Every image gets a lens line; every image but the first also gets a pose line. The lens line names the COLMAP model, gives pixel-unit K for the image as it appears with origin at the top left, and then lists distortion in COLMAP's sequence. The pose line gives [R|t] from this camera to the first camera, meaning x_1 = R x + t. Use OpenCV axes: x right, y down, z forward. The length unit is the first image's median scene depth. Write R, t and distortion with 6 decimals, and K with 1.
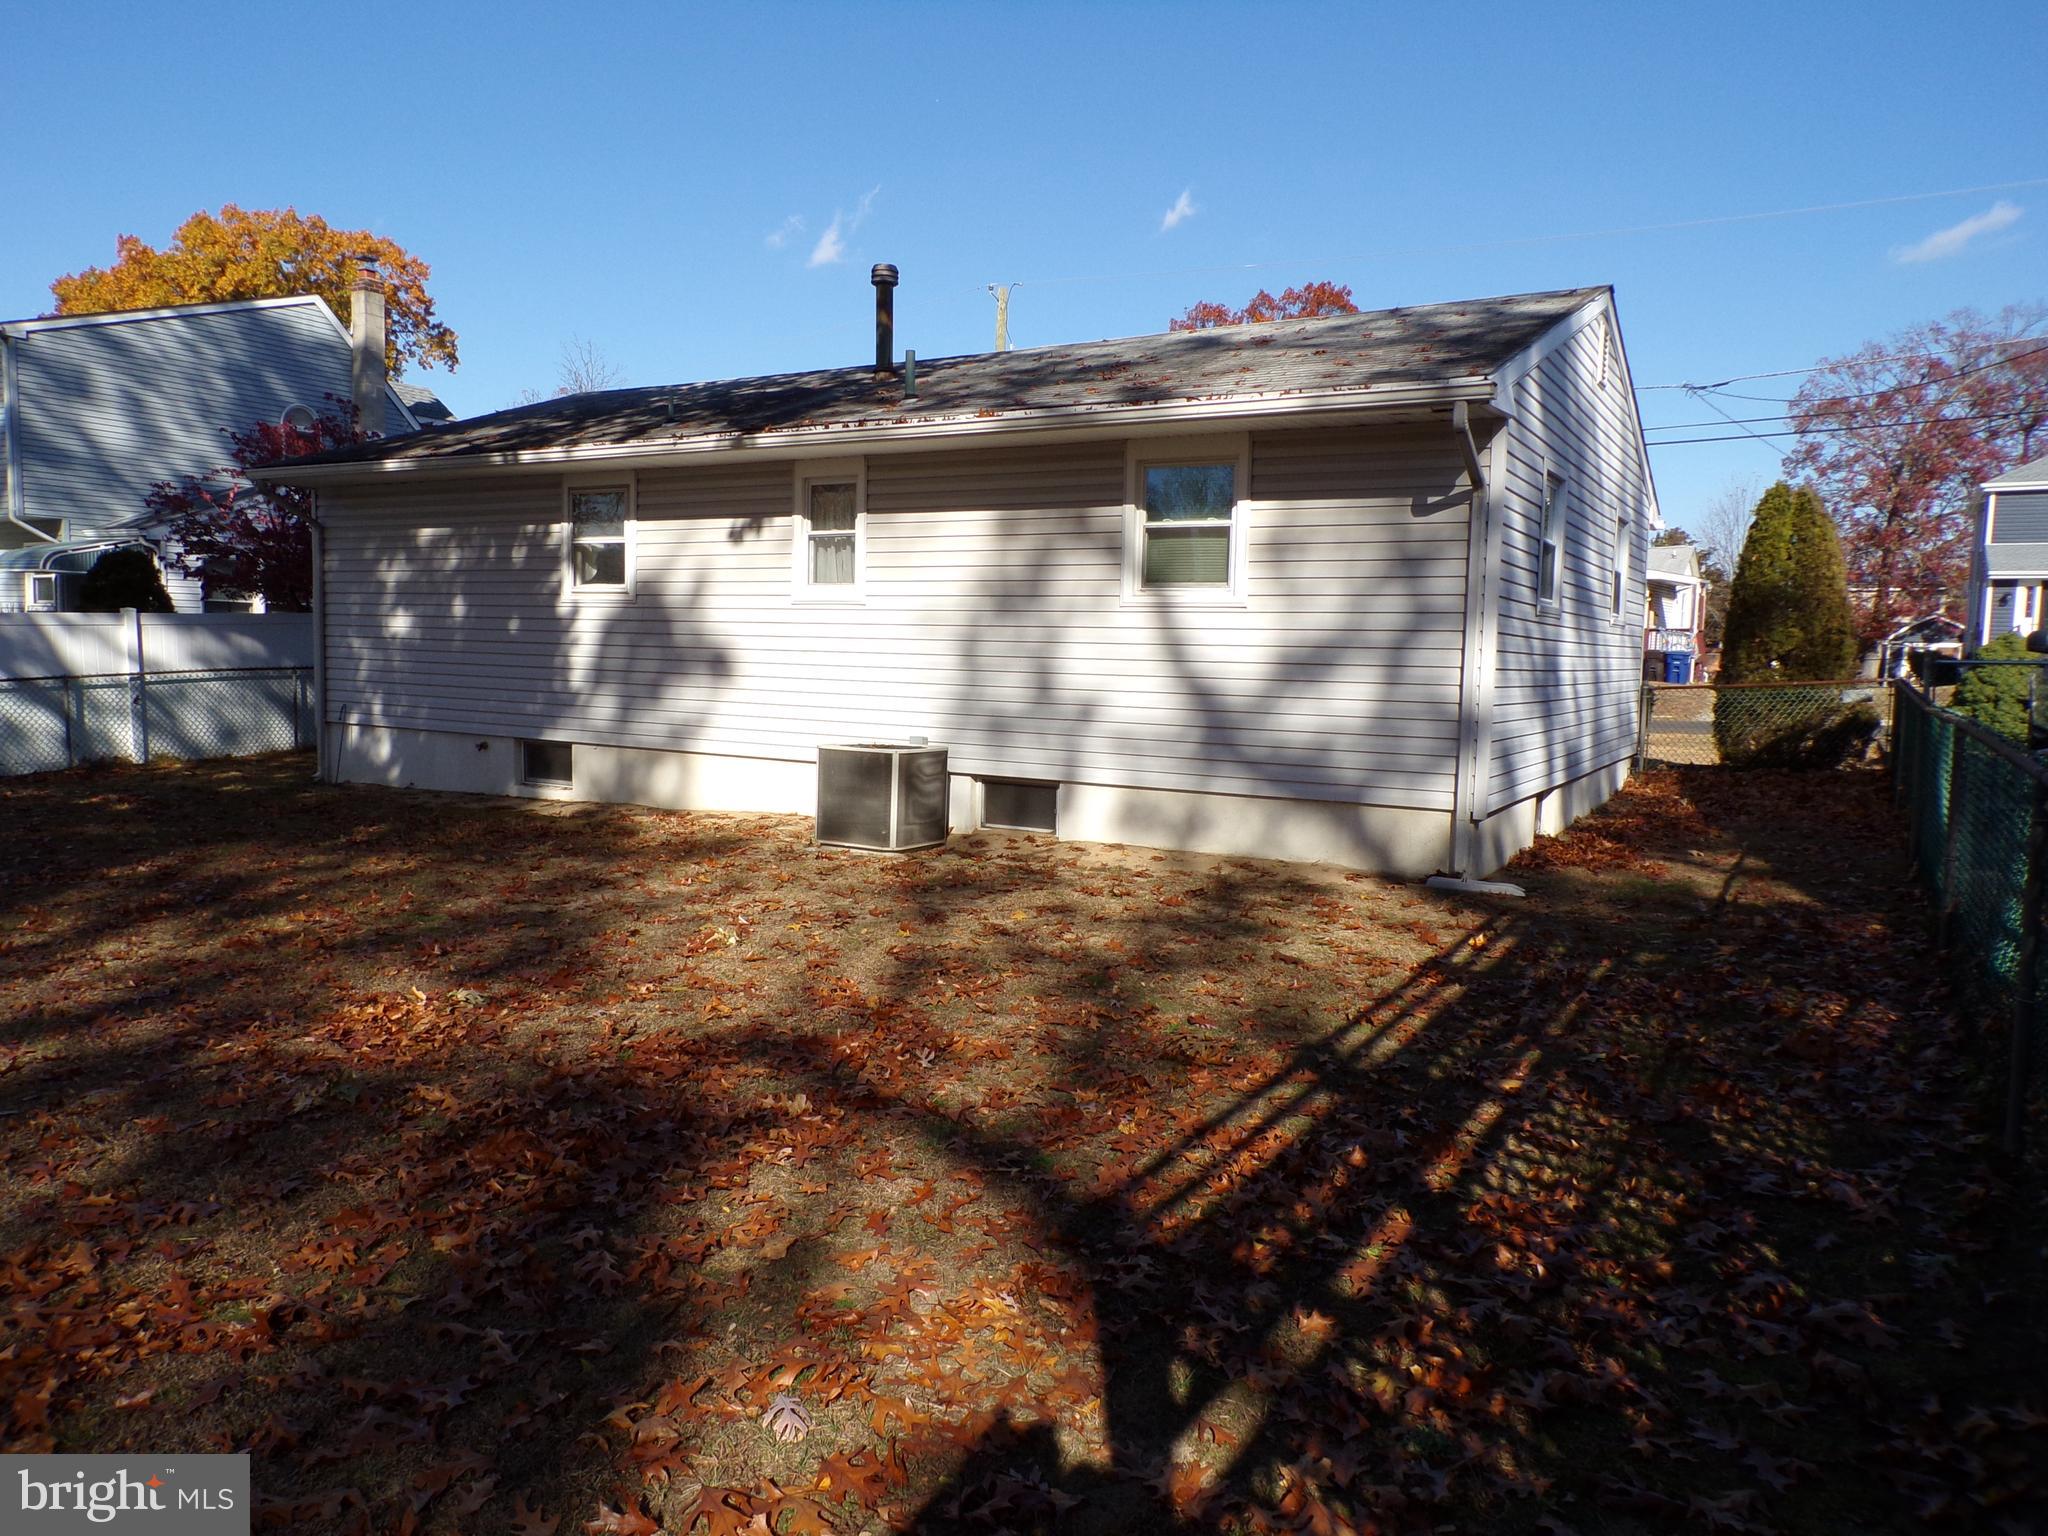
lens RADIAL K [[1411.5, 0, 1024.4], [0, 1411.5, 772.7], [0, 0, 1]] dist [0.000812, -0.000577]
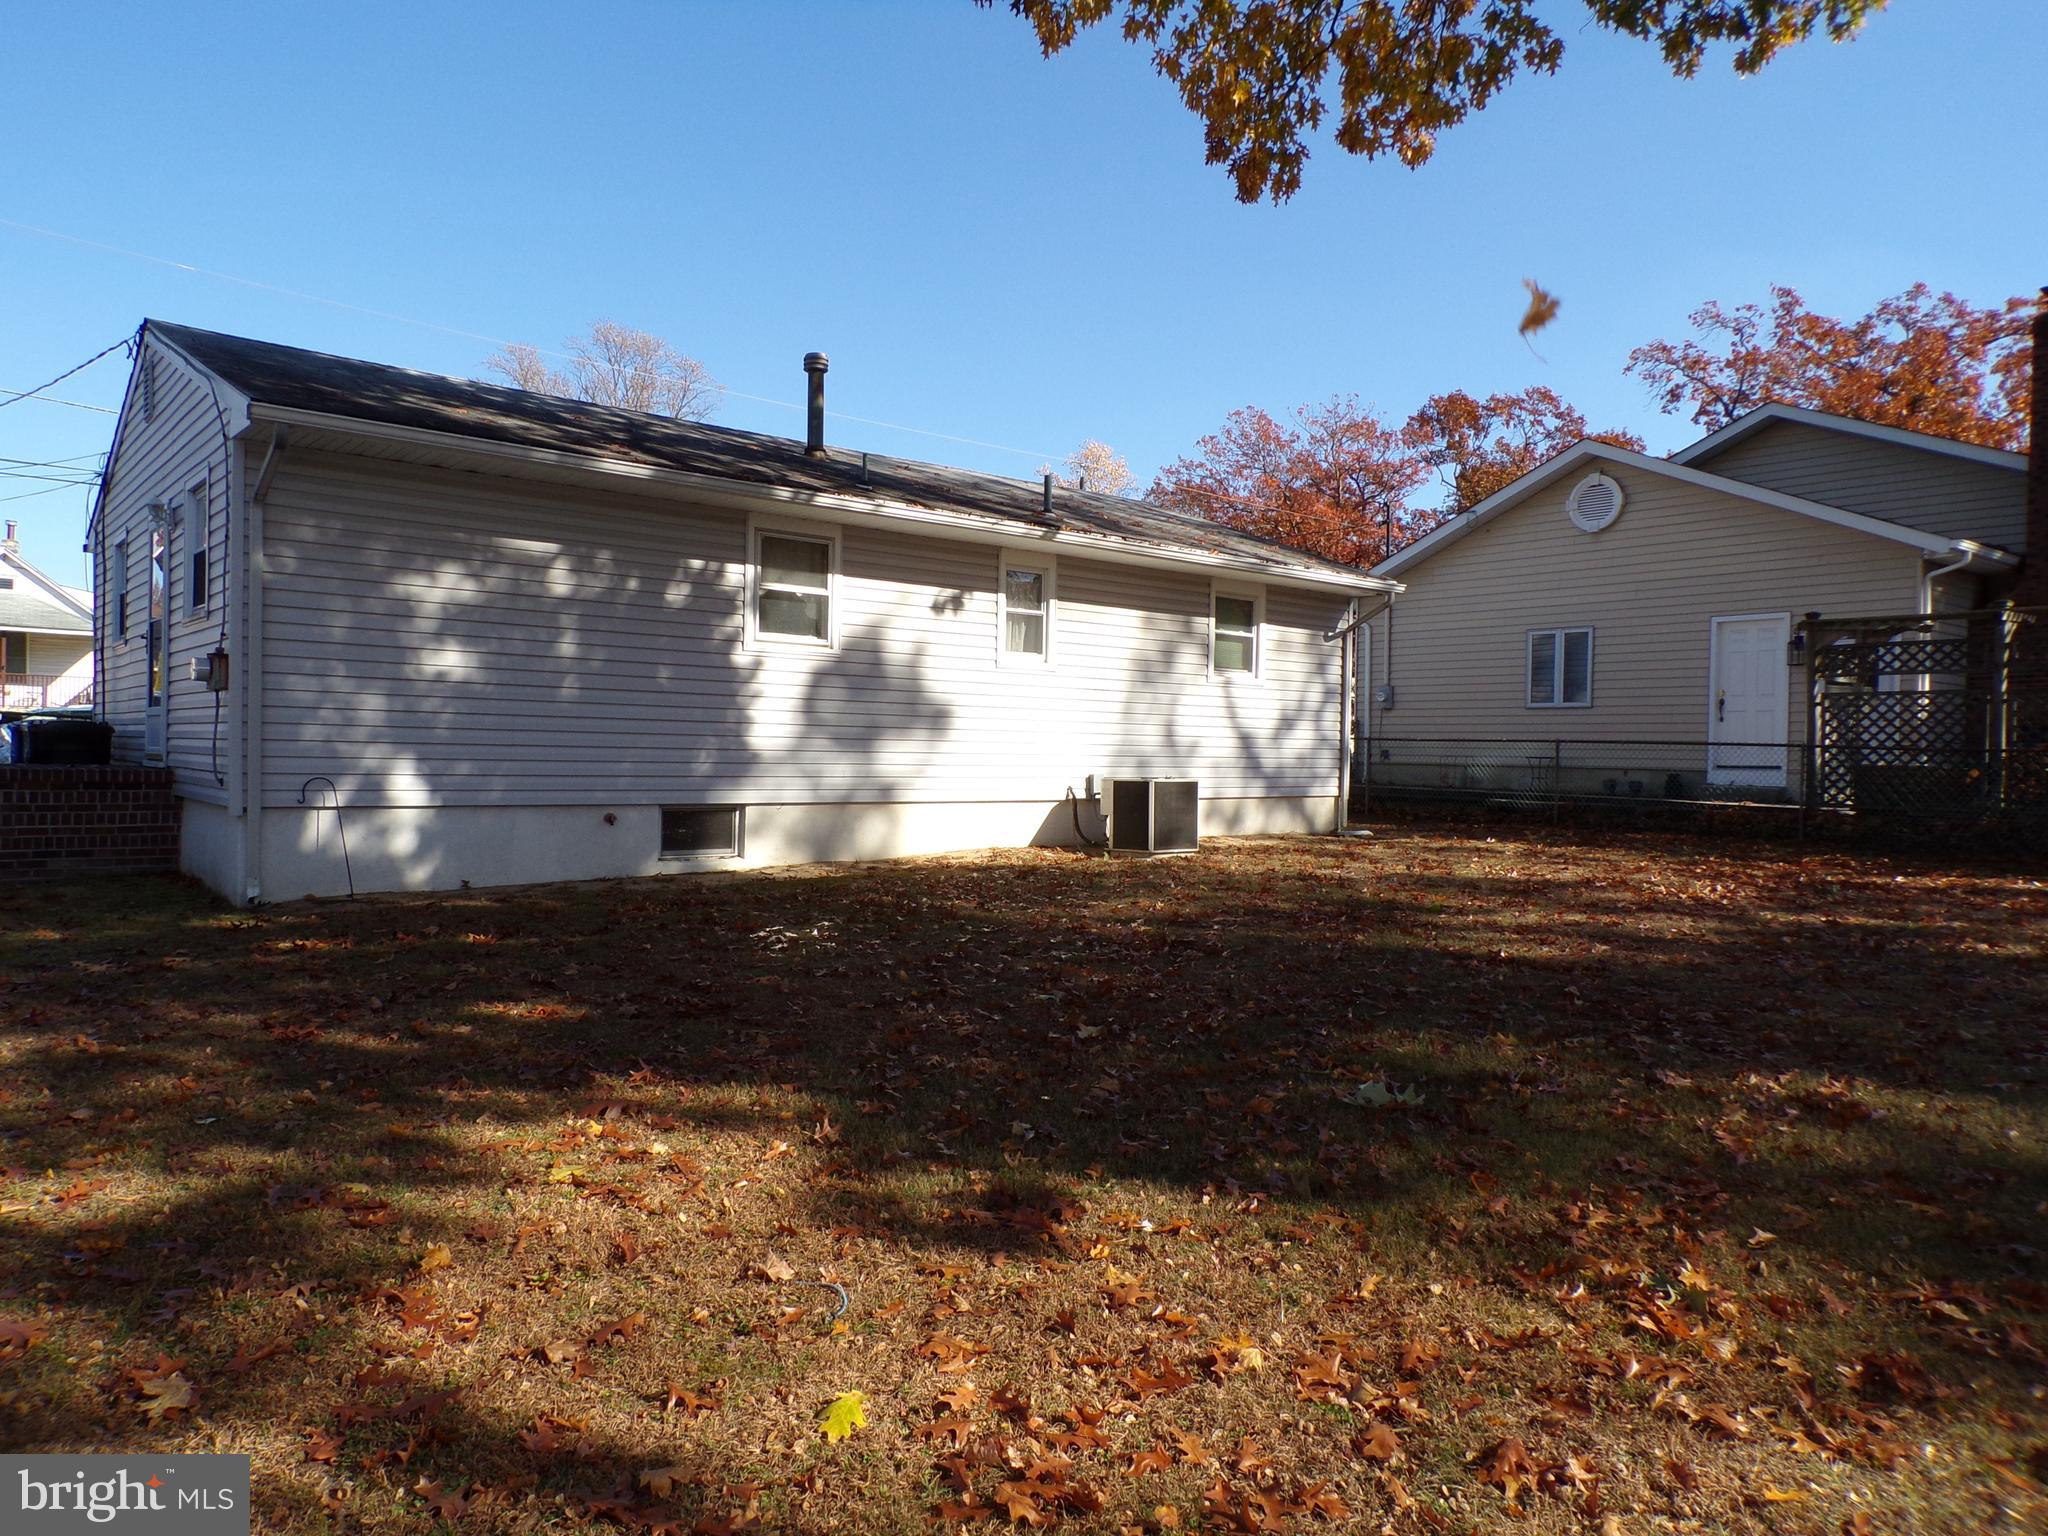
lens RADIAL K [[1411.5, 0, 1024.4], [0, 1411.5, 762.9], [0, 0, 1]] dist [0.000812, -0.000577]
pose [[0.316429, -0.027017, 0.948232, -1.193926], [0.072355, 0.997370, 0.004272, -0.041486], [-0.945853, 0.067257, 0.317551, 0.574403]]
